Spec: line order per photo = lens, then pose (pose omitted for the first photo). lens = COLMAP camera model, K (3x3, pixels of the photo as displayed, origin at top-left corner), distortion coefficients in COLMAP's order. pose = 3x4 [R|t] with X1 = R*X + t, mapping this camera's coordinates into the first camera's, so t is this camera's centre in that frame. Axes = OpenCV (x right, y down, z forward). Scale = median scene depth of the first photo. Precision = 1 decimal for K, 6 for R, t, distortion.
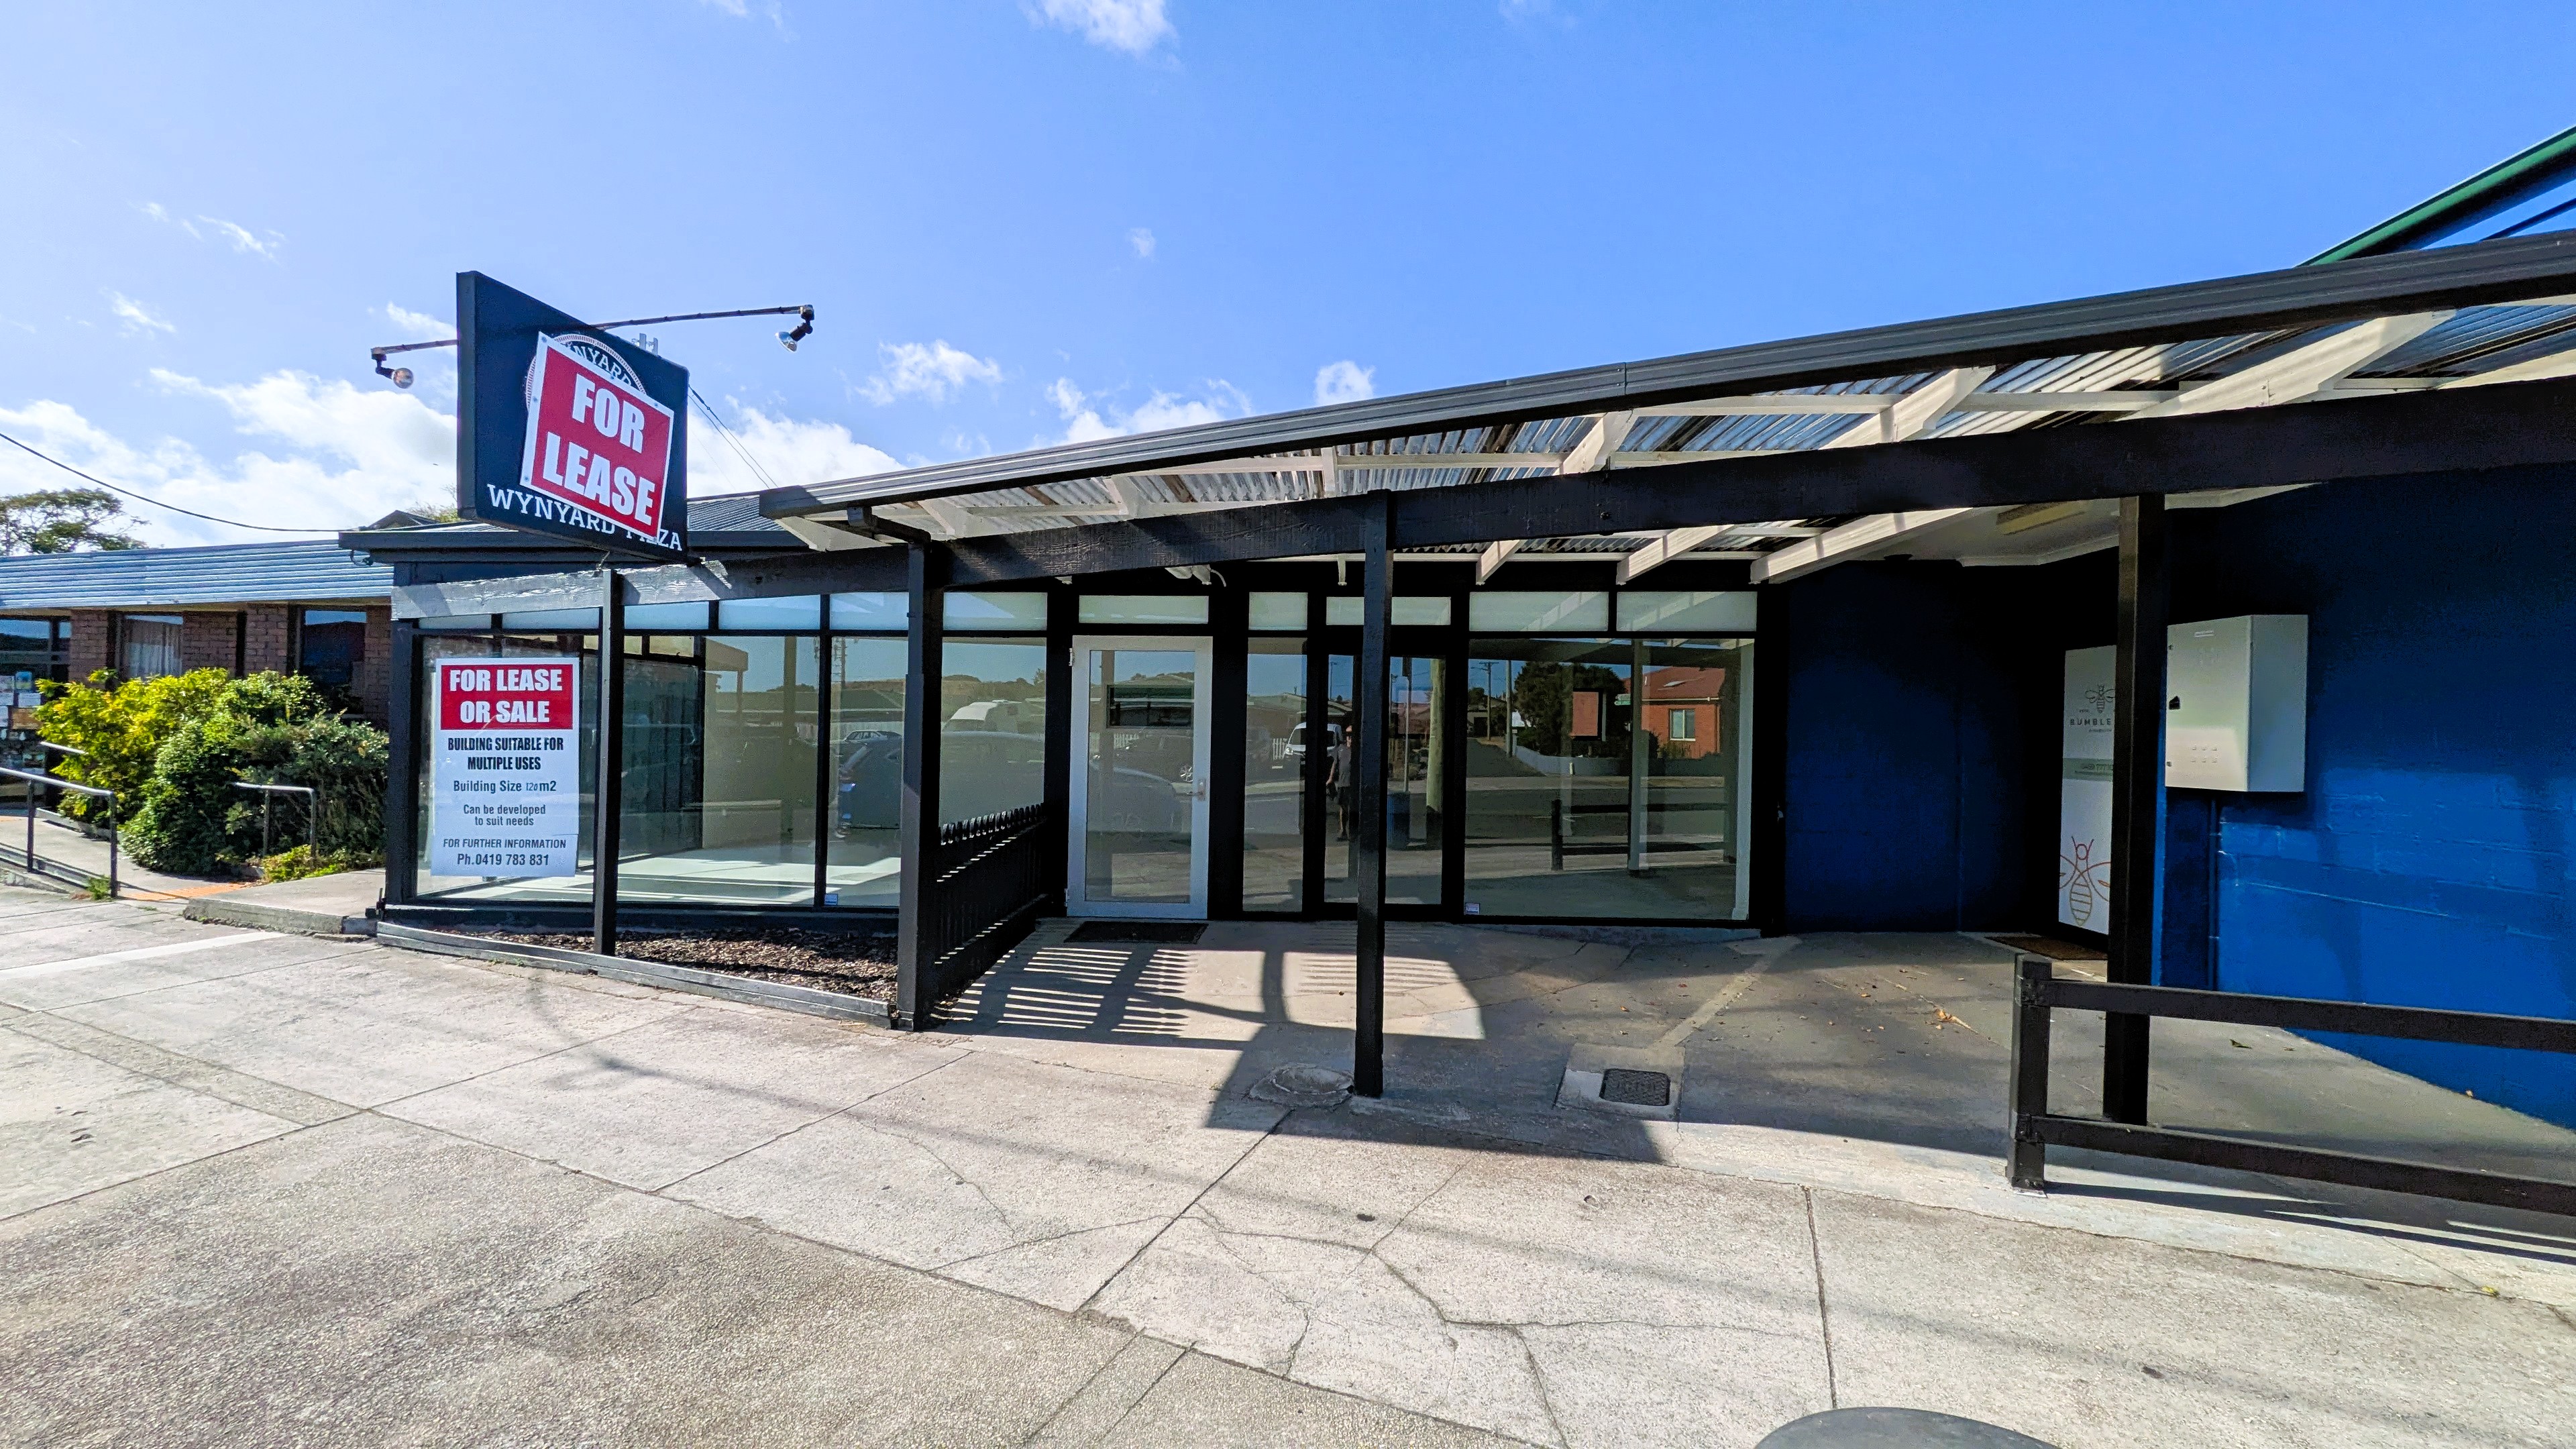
lens RADIAL K [[1010.3, 0, 1287.5], [0, 1010.3, 725.7], [0, 0, 1]] dist [-0.007740, 0.000507]
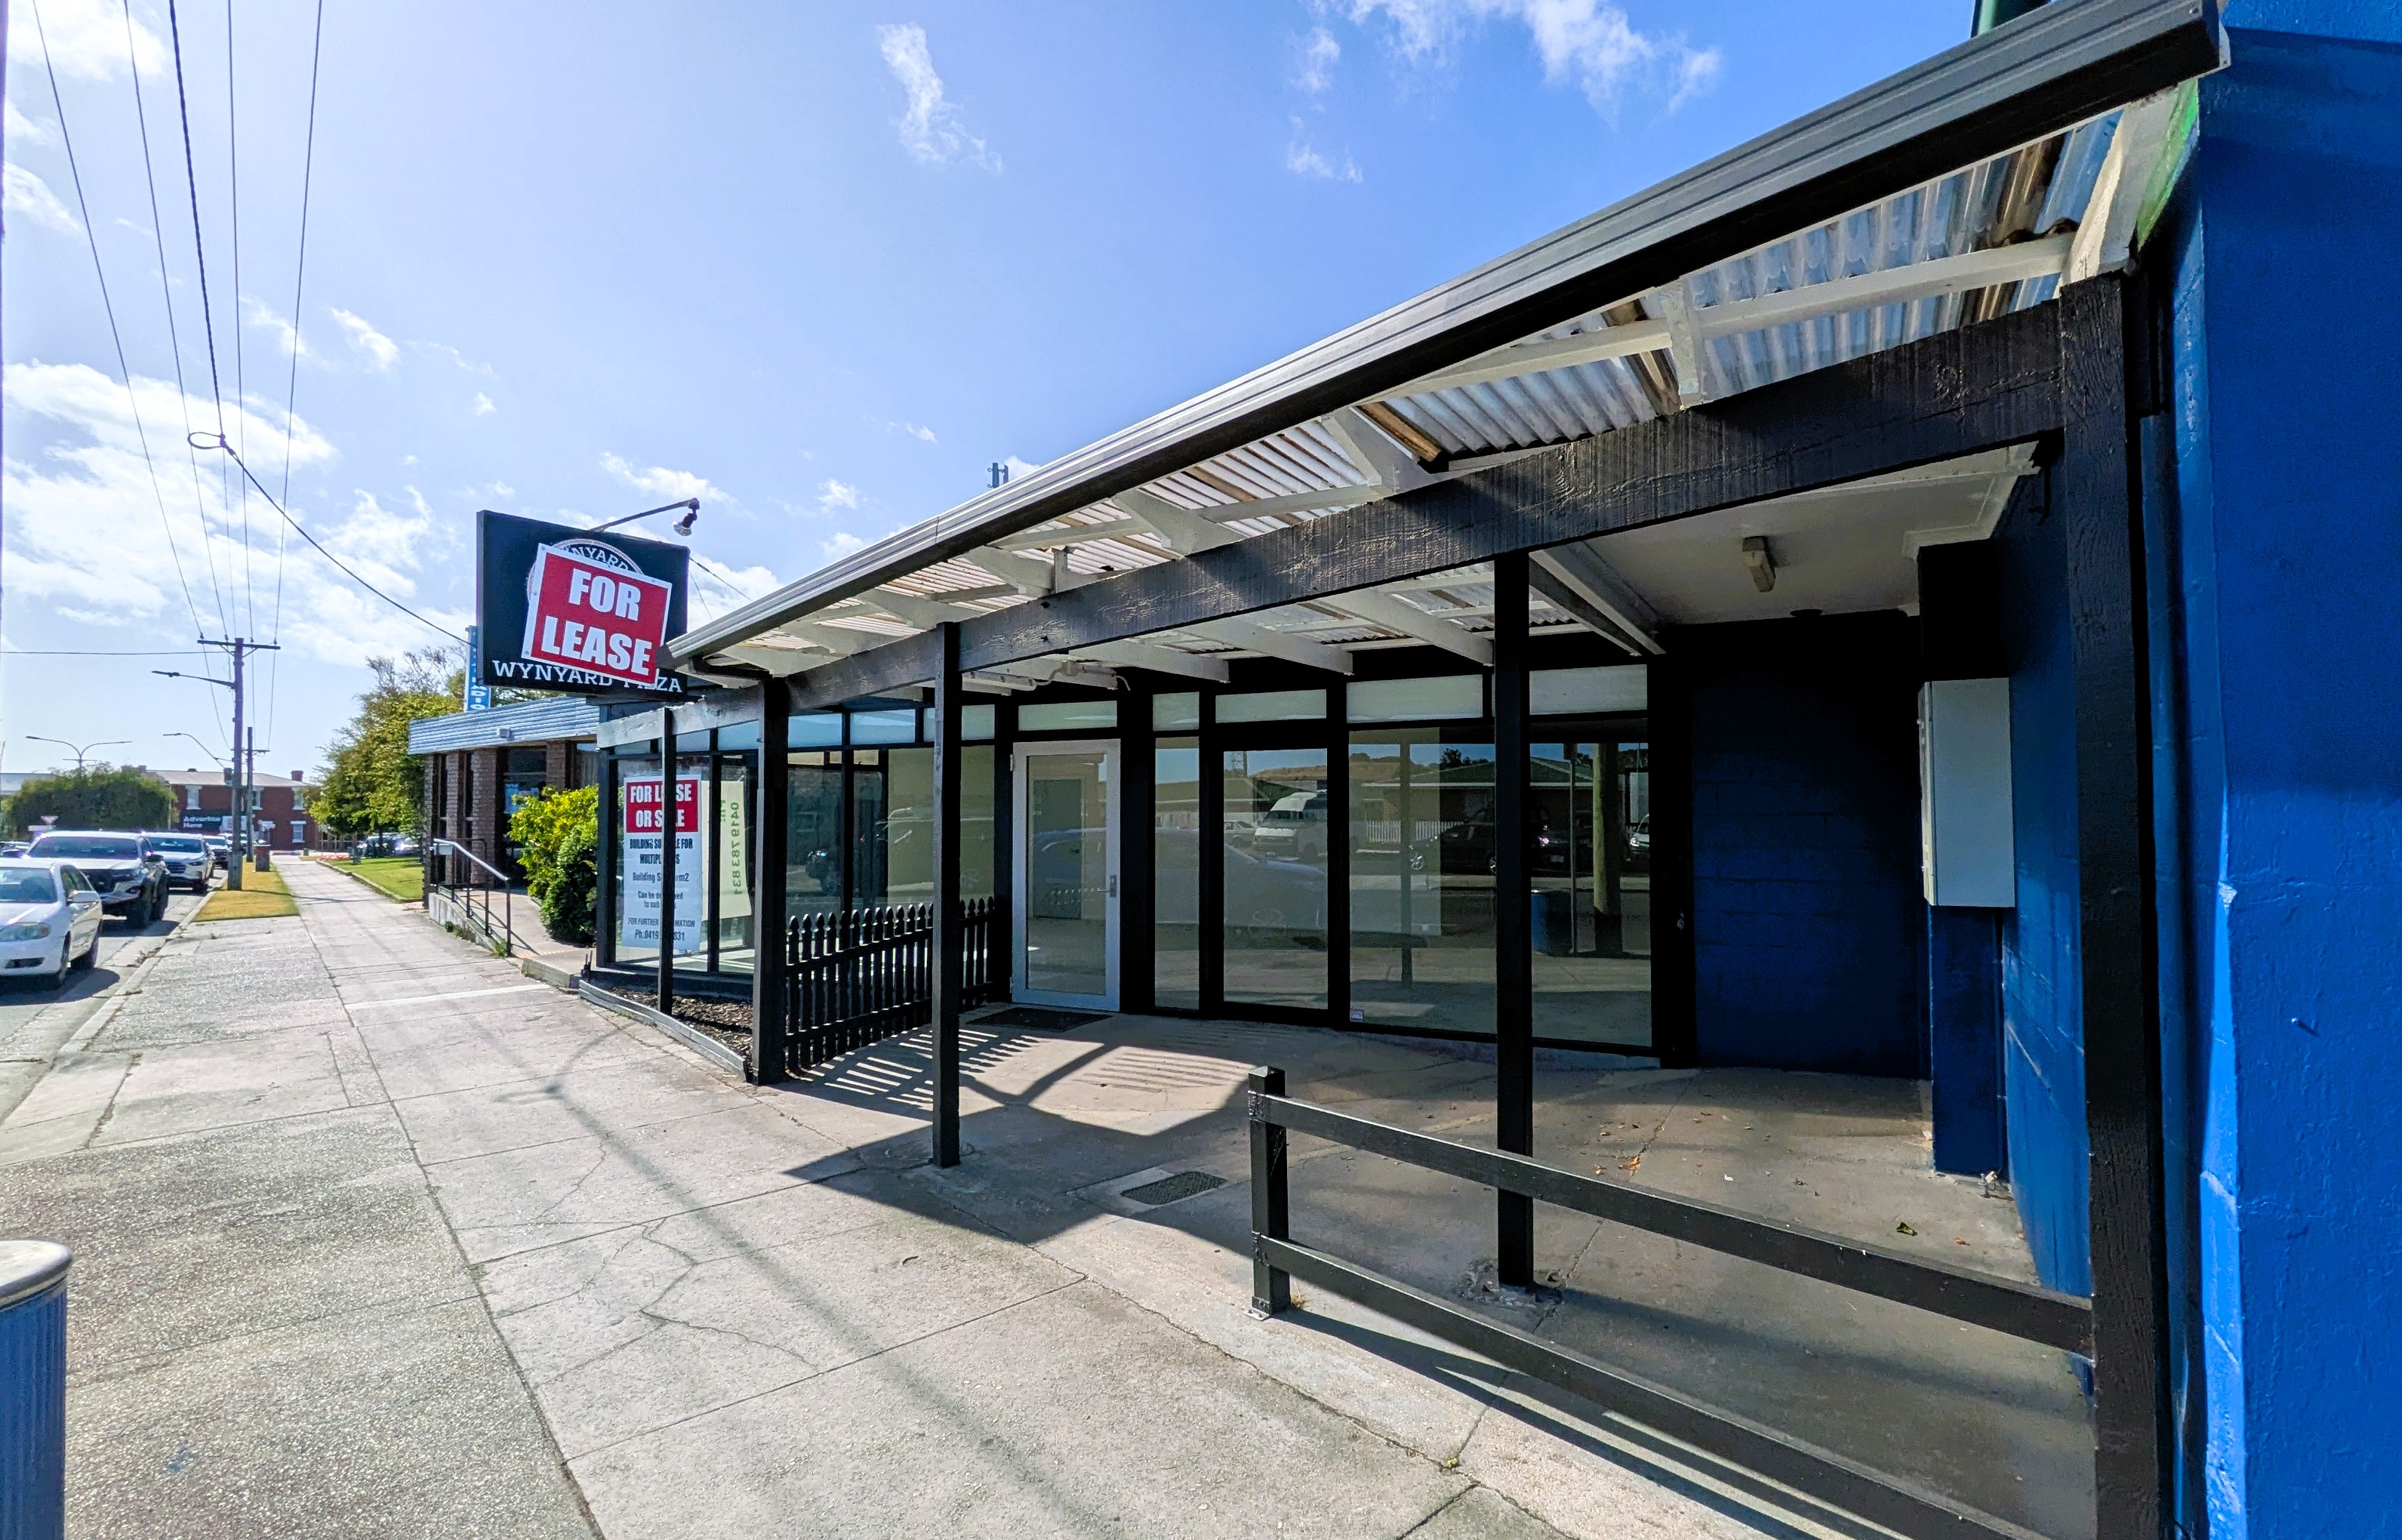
lens RADIAL K [[1092.0, 0, 1202.5], [0, 1092.0, 781.2], [0, 0, 1]] dist [-0.004802, 0.000121]
pose [[0.922794, -0.025914, -0.384422, 0.577874], [0.014383, 0.999357, -0.032842, -0.009047], [0.385026, 0.024777, 0.922573, -0.004395]]
